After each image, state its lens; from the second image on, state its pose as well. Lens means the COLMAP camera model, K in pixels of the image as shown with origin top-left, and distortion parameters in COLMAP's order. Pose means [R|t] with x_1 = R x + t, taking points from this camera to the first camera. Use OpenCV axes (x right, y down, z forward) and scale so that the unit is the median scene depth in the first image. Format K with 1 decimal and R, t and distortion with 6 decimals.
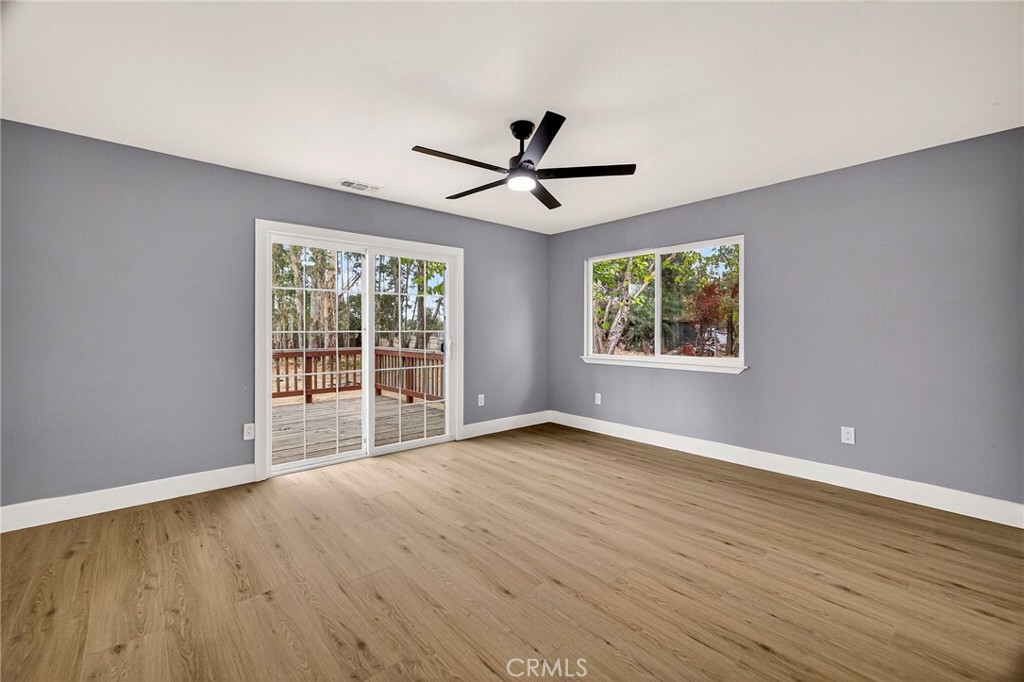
lens RADIAL K [[429.4, 0, 512.1], [0, 429.4, 333.7], [0, 0, 1]] dist [0.001320, 0.000057]
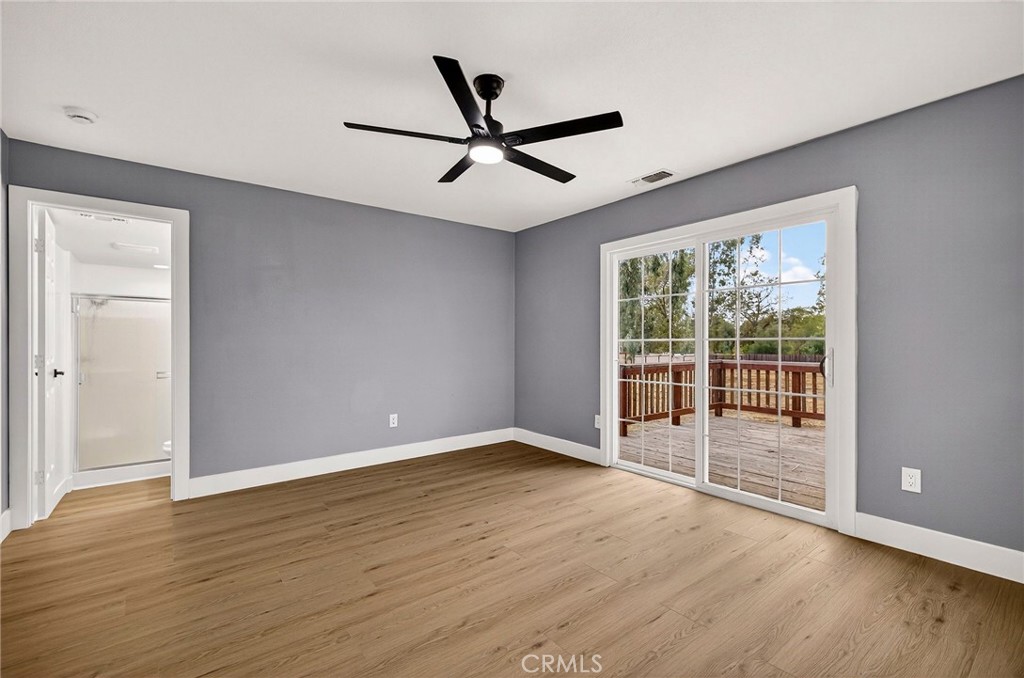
lens RADIAL K [[444.9, 0, 512.0], [0, 444.9, 339.0], [0, 0, 1]] dist [-0.000113, -0.000181]
pose [[-0.033134, -0.005070, -0.999438, 0.652054], [-0.018761, 0.999814, -0.004450, 0.005487], [0.999275, 0.018603, -0.033223, 0.800851]]
